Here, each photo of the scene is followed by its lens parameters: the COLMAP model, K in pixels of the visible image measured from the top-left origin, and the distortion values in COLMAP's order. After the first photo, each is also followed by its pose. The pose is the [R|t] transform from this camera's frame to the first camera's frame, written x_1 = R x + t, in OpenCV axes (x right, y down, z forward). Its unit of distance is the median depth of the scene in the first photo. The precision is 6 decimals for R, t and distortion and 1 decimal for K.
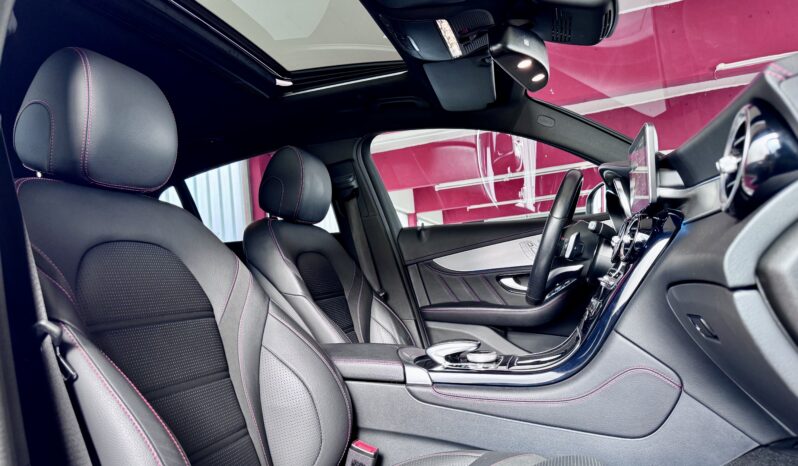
lens RADIAL K [[552.2, 0, 412.8], [0, 552.2, 233.1], [0, 0, 1]] dist [0.085280, -0.163132]
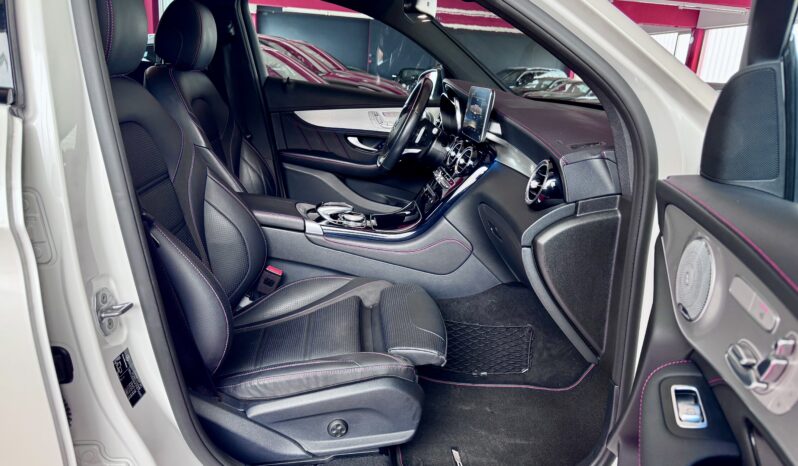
lens RADIAL K [[552.2, 0, 412.8], [0, 552.2, 233.1], [0, 0, 1]] dist [0.085280, -0.163132]
pose [[0.913771, 0.068386, 0.400431, -0.322068], [-0.208314, 0.925138, 0.317371, -0.239729], [-0.348750, -0.373420, 0.859611, -0.344903]]
